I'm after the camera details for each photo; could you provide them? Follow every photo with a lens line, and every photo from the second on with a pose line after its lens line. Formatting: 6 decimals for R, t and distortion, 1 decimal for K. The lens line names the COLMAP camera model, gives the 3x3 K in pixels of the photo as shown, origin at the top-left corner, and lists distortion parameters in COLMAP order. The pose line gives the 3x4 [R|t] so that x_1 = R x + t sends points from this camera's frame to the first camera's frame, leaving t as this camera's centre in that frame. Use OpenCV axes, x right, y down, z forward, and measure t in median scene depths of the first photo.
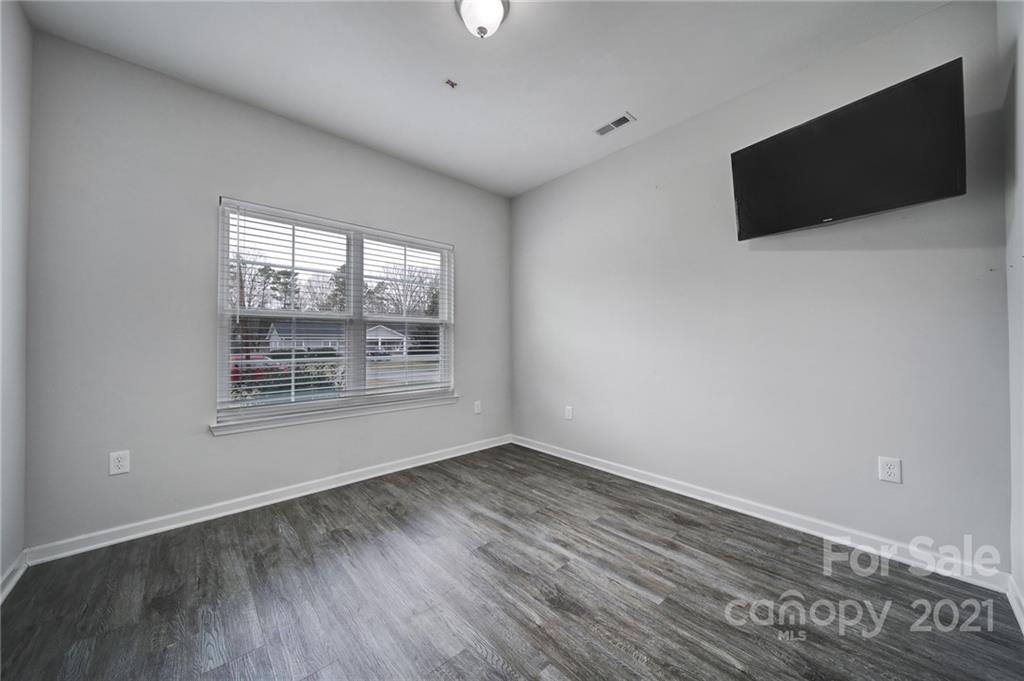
lens RADIAL K [[357.4, 0, 512.1], [0, 357.4, 336.1], [0, 0, 1]] dist [-0.002756, -0.000454]
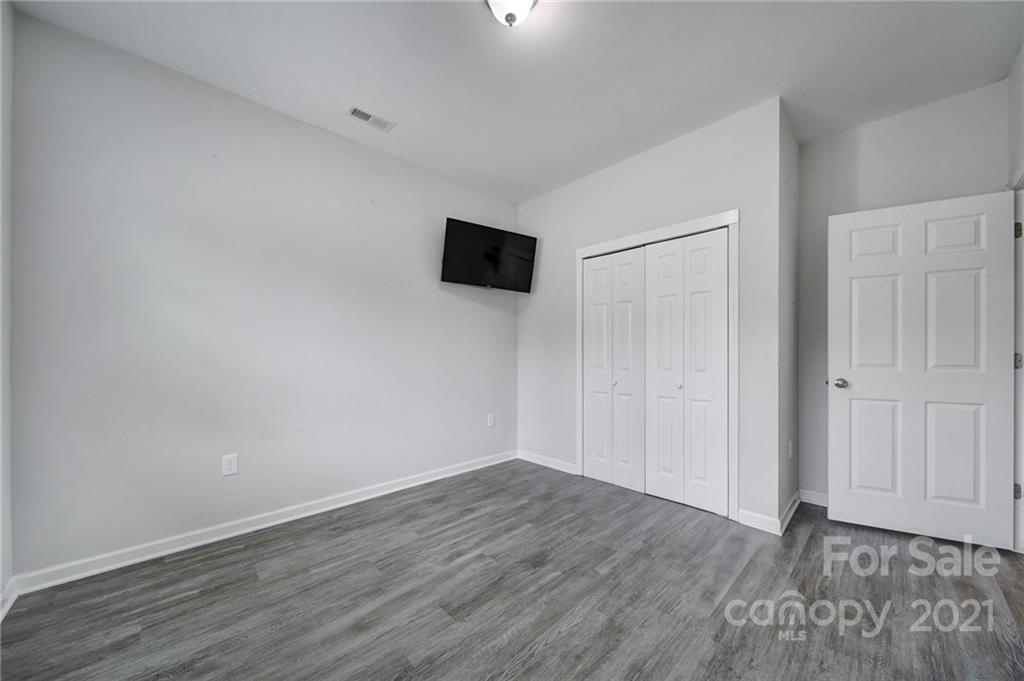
lens RADIAL K [[366.3, 0, 511.9], [0, 366.3, 355.8], [0, 0, 1]] dist [-0.003543, -0.000432]
pose [[-0.030750, -0.001155, 0.999526, -0.767445], [-0.016213, 0.999868, 0.000657, 0.012485], [-0.999396, -0.016185, -0.030764, 0.757235]]
